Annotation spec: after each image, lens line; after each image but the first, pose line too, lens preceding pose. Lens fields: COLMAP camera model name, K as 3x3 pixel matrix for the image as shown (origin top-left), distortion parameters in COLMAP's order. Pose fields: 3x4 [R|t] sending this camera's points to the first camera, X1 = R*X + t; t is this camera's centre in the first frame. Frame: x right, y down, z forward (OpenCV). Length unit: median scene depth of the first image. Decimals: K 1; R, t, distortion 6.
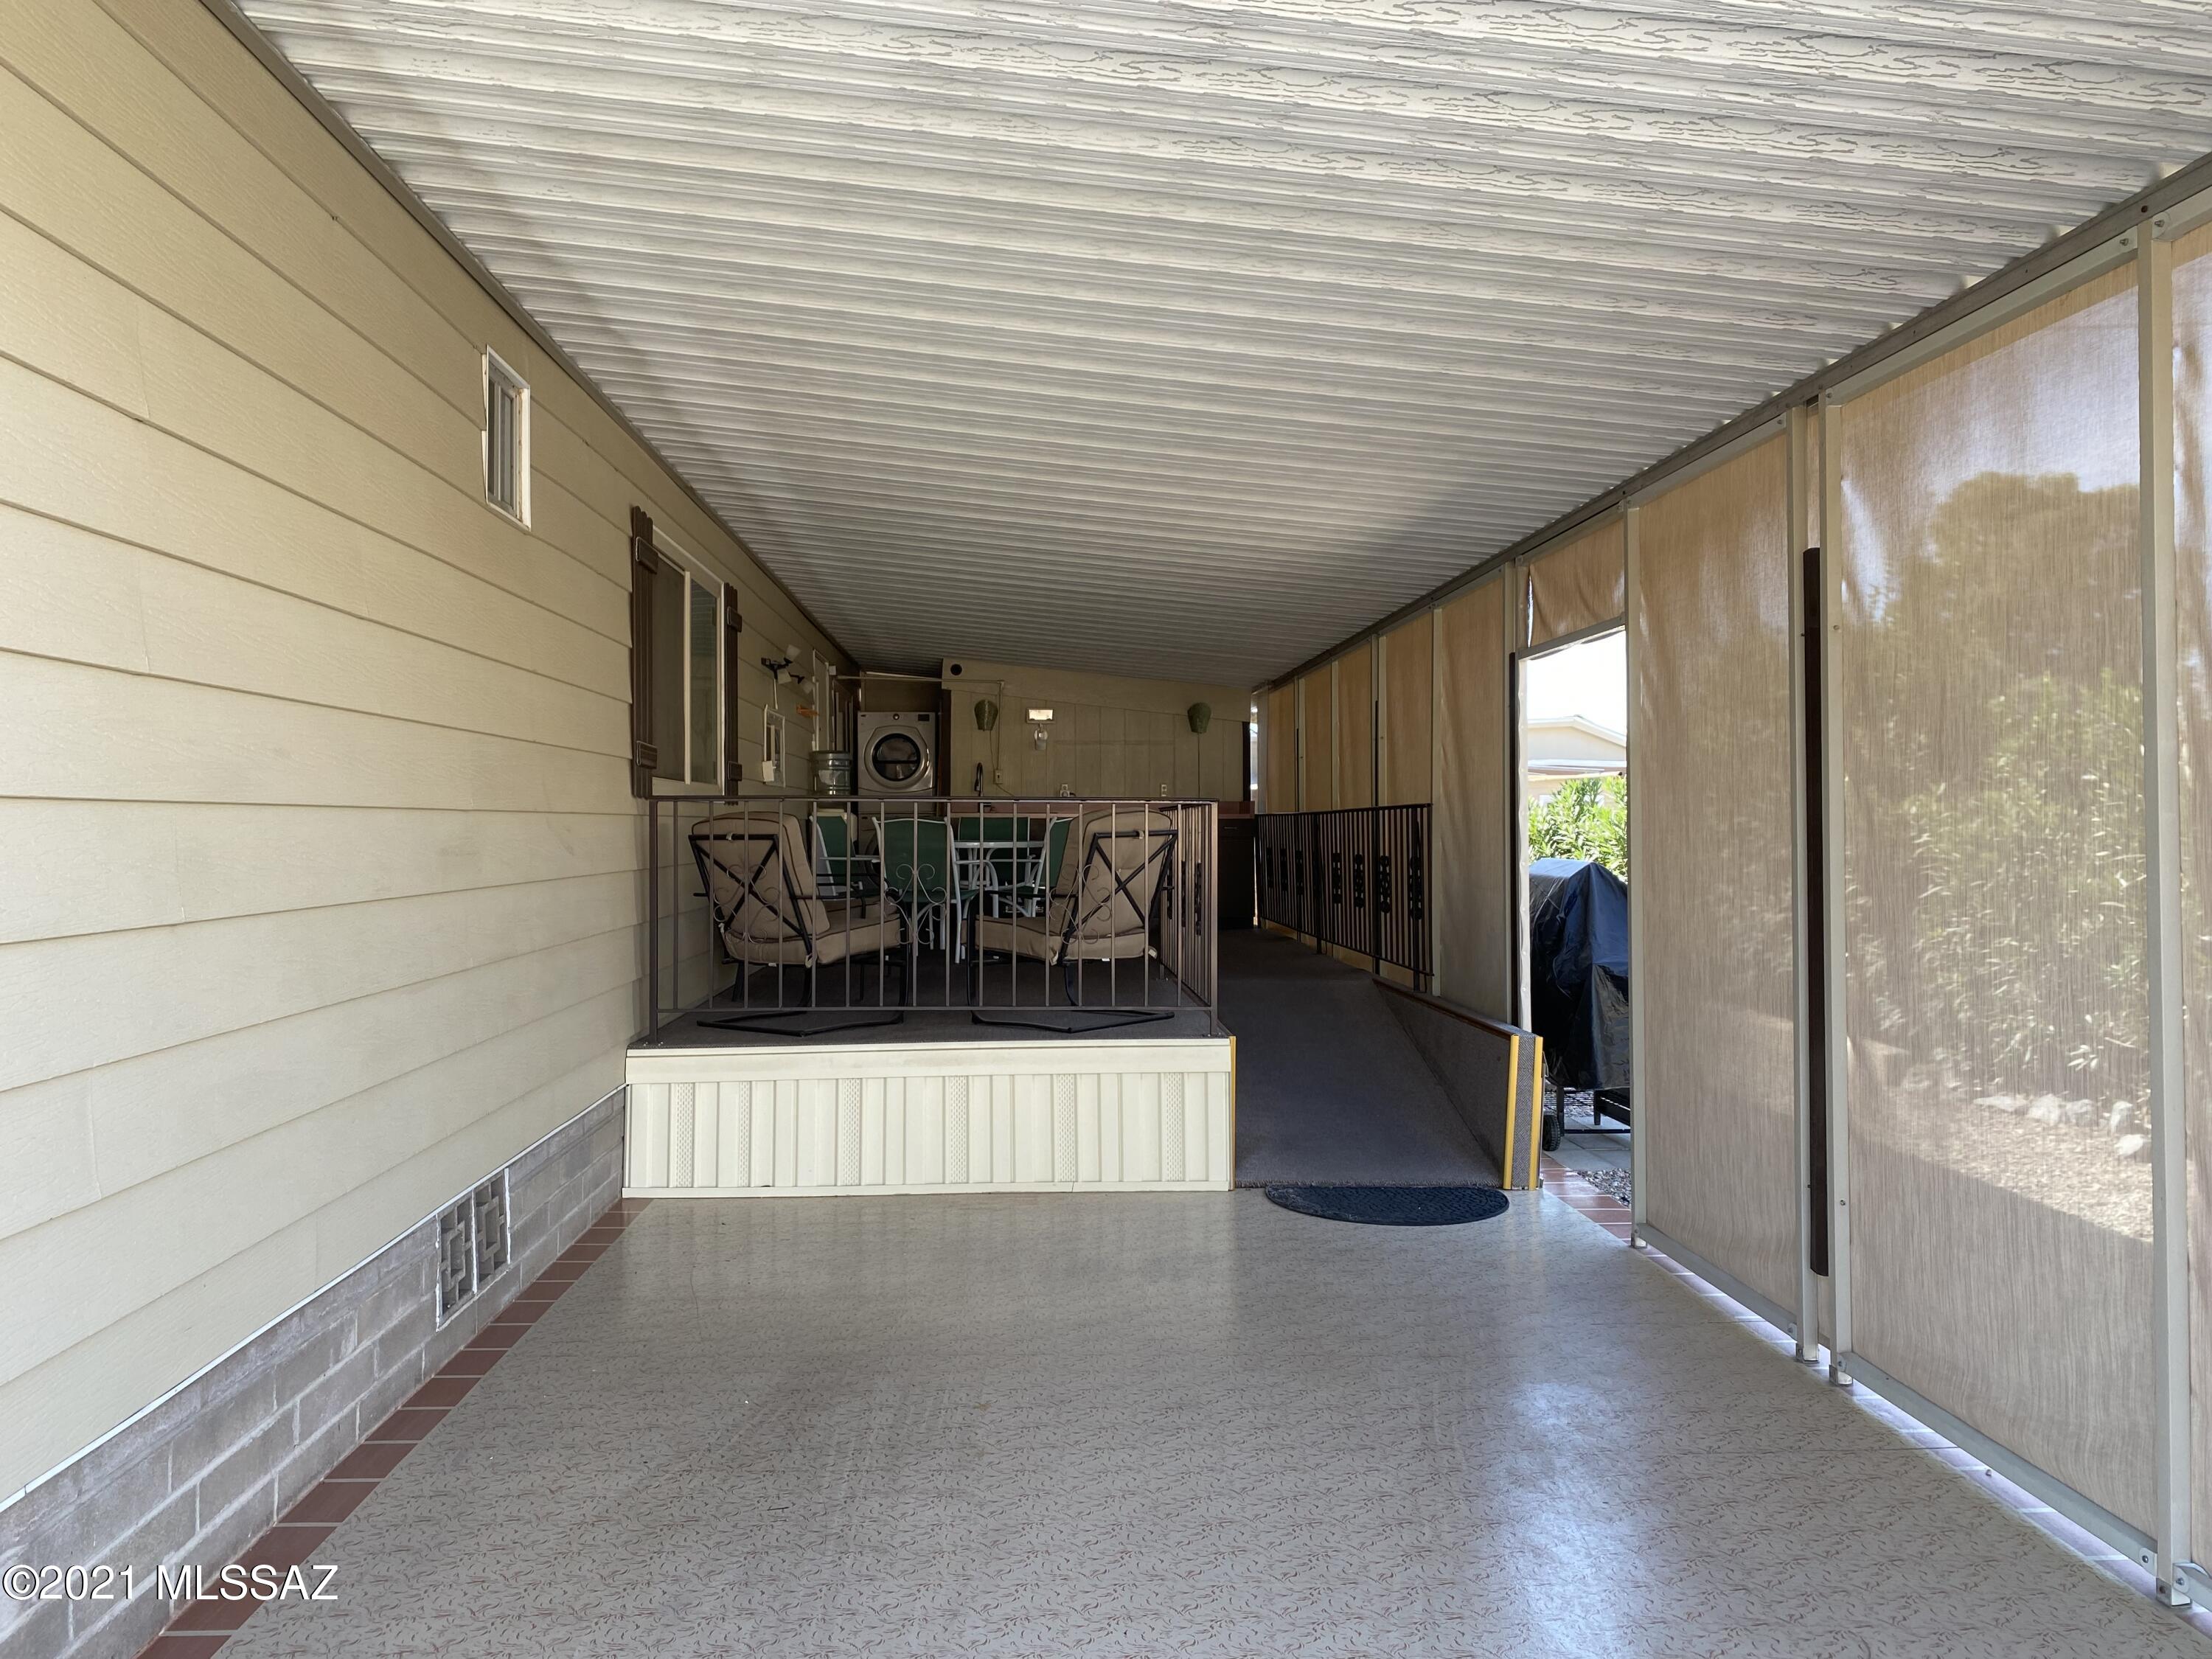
lens RADIAL K [[1706.8, 0, 1119.3], [0, 1706.8, 829.4], [0, 0, 1]] dist [0.035041, -0.060172]
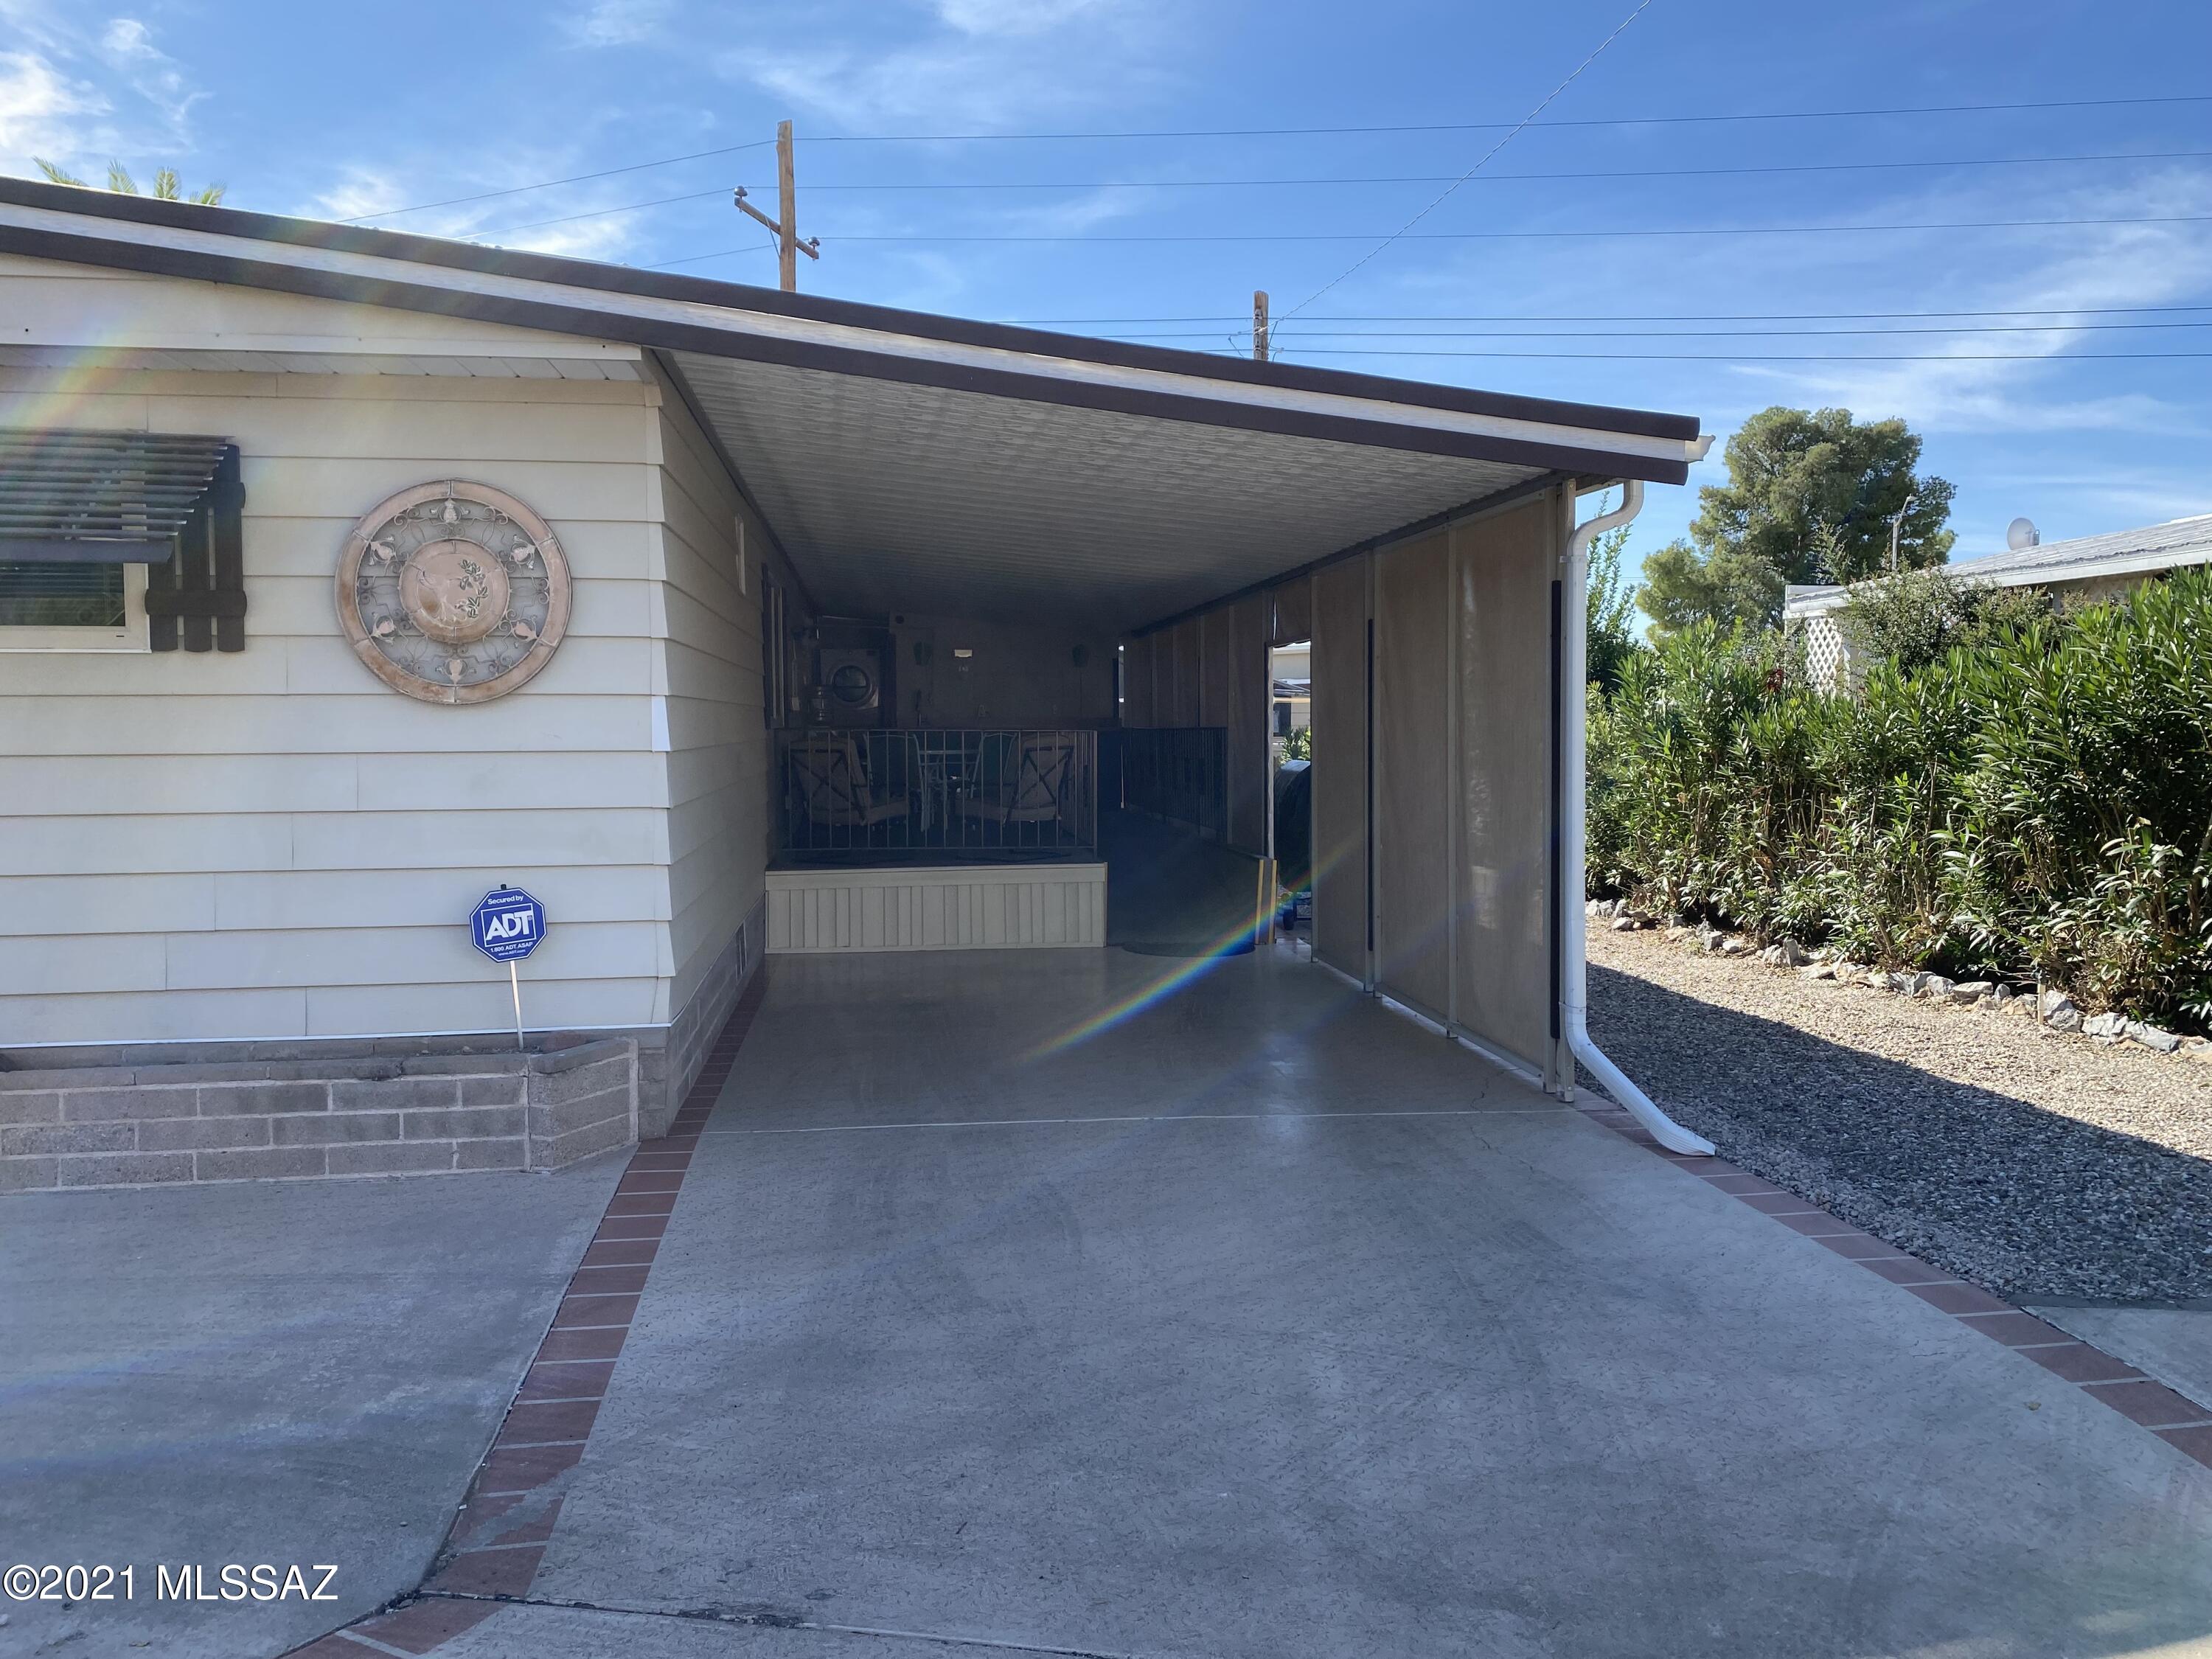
lens RADIAL K [[1706.8, 0, 1119.3], [0, 1706.8, 829.4], [0, 0, 1]] dist [0.035041, -0.060172]
pose [[0.997260, -0.008644, 0.073467, -0.049037], [0.004166, 0.998136, 0.060888, -0.021065], [-0.073857, -0.060415, 0.995437, -0.758246]]
